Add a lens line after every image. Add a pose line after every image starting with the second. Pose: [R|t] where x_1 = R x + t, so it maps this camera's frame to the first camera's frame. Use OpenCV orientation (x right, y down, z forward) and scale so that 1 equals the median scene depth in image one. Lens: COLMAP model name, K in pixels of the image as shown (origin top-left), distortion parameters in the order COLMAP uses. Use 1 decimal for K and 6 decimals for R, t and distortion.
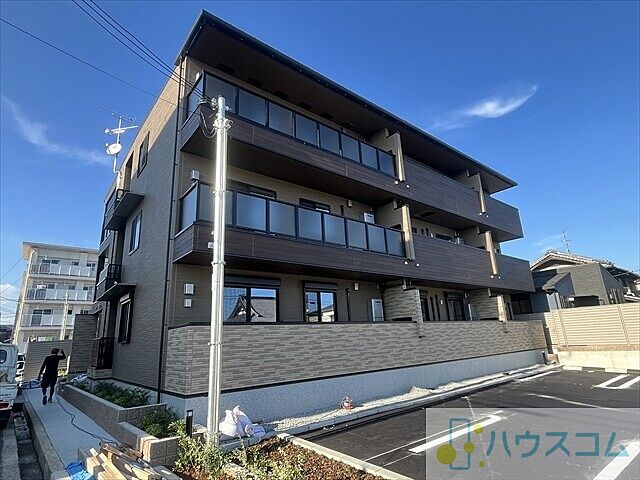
lens RADIAL K [[352.3, 0, 317.9], [0, 352.3, 241.7], [0, 0, 1]] dist [0.003160, 0.000236]
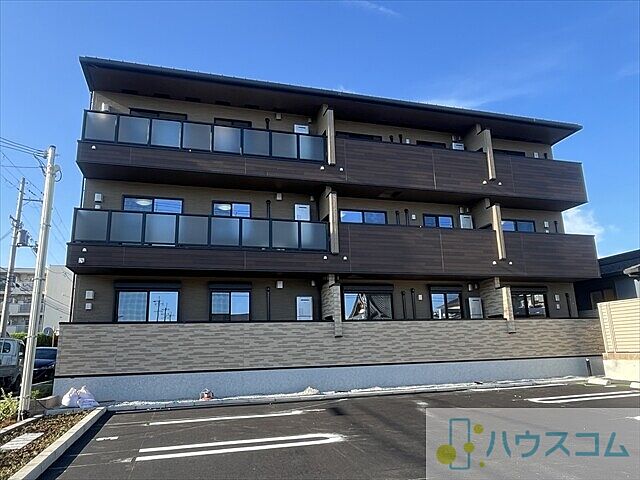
lens RADIAL K [[455.4, 0, 318.3], [0, 455.4, 244.0], [0, 0, 1]] dist [0.003444, -0.004668]
pose [[0.920735, -0.068854, -0.384065, 0.783130], [0.090389, 0.995170, 0.038283, -0.023825], [0.379574, -0.069964, 0.922512, -0.112580]]
